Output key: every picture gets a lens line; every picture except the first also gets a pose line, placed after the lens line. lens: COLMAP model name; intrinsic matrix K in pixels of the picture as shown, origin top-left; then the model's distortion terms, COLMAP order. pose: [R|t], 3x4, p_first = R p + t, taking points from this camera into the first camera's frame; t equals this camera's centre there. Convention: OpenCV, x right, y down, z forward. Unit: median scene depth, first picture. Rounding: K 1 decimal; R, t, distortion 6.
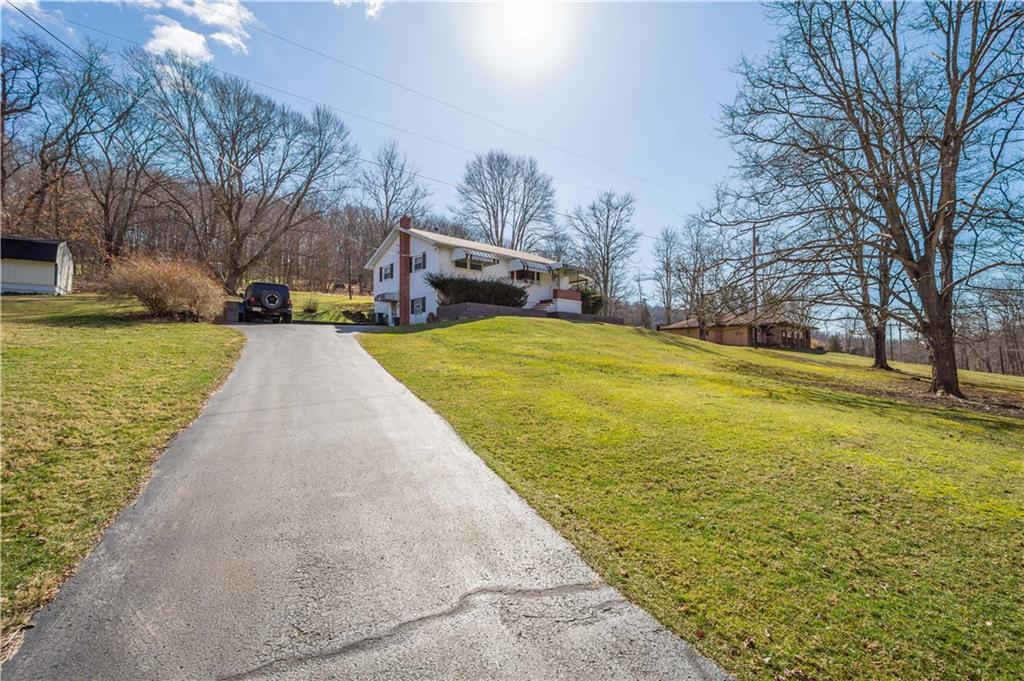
lens RADIAL K [[457.4, 0, 511.5], [0, 457.4, 339.9], [0, 0, 1]] dist [0.004115, 0.000117]
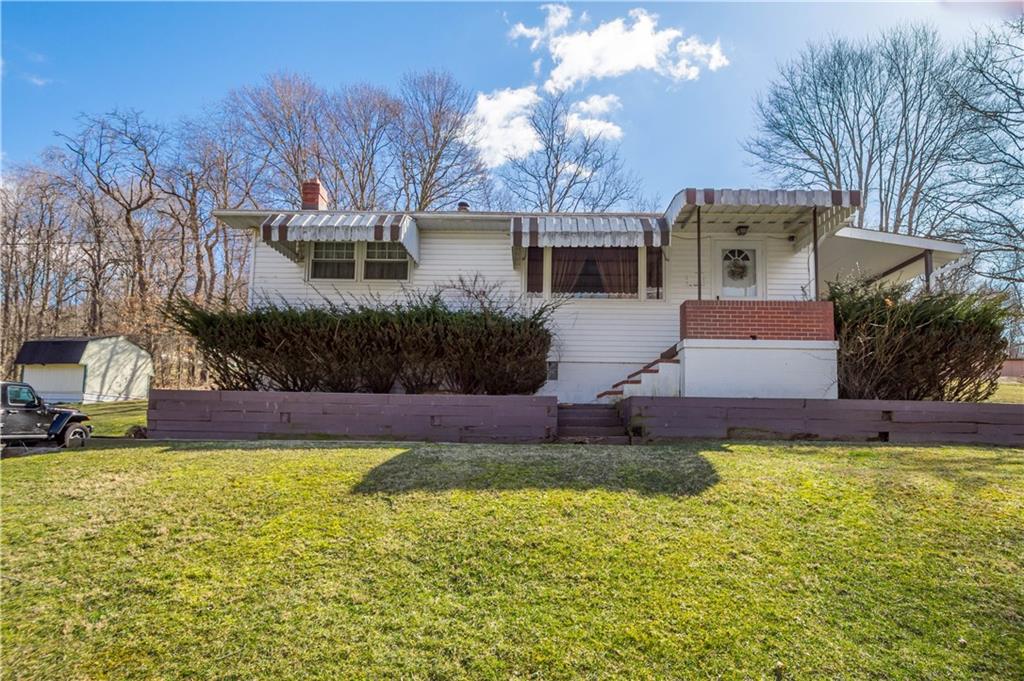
lens RADIAL K [[582.5, 0, 512.5], [0, 582.5, 342.5], [0, 0, 1]] dist [0.001724, 0.000130]
pose [[0.682219, -0.110593, -0.722735, 0.254610], [-0.013516, 0.986418, -0.163699, -0.039767], [0.731023, 0.121447, 0.671458, 0.740198]]
